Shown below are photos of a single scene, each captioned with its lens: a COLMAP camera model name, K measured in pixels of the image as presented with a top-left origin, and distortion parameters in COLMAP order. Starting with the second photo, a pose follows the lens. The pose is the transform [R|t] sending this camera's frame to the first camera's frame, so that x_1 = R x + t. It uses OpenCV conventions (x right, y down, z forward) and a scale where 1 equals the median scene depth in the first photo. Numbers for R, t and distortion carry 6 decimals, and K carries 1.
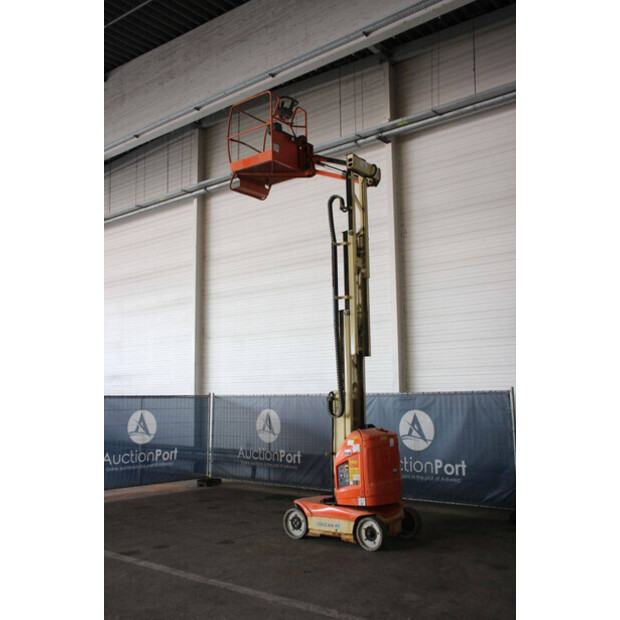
lens RADIAL K [[644.0, 0, 306.0], [0, 644.0, 316.2], [0, 0, 1]] dist [-0.059900, 0.000000]
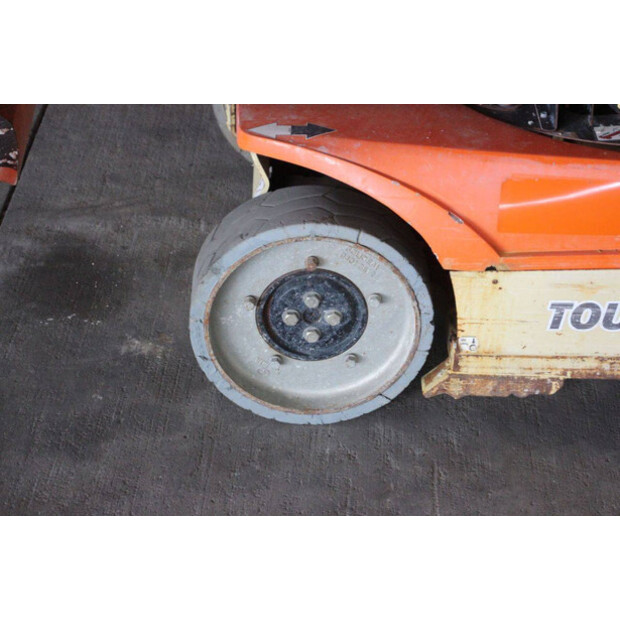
lens RADIAL K [[1476.8, 0, 312.5], [0, 1476.8, 310.2], [0, 0, 1]] dist [0.442285, 0.000000]
pose [[0.776509, -0.320016, 0.542792, -0.141221], [-0.123275, 0.767628, 0.628928, 0.121566], [-0.617929, -0.555281, 0.556621, 0.708604]]
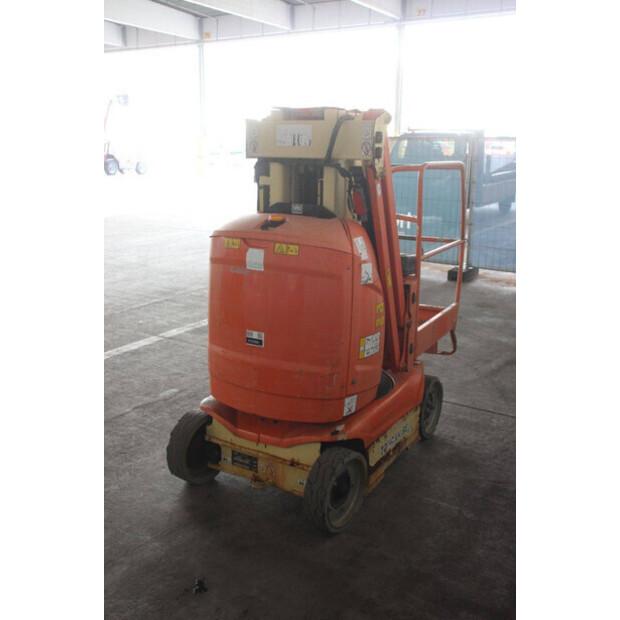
lens RADIAL K [[644.0, 0, 311.5], [0, 644.0, 309.0], [0, 0, 1]] dist [-0.059900, 0.000000]
pose [[0.138290, 0.262623, -0.954937, 0.397005], [0.112701, 0.953765, 0.278621, 0.103186], [0.983959, -0.146153, 0.102298, 0.806463]]
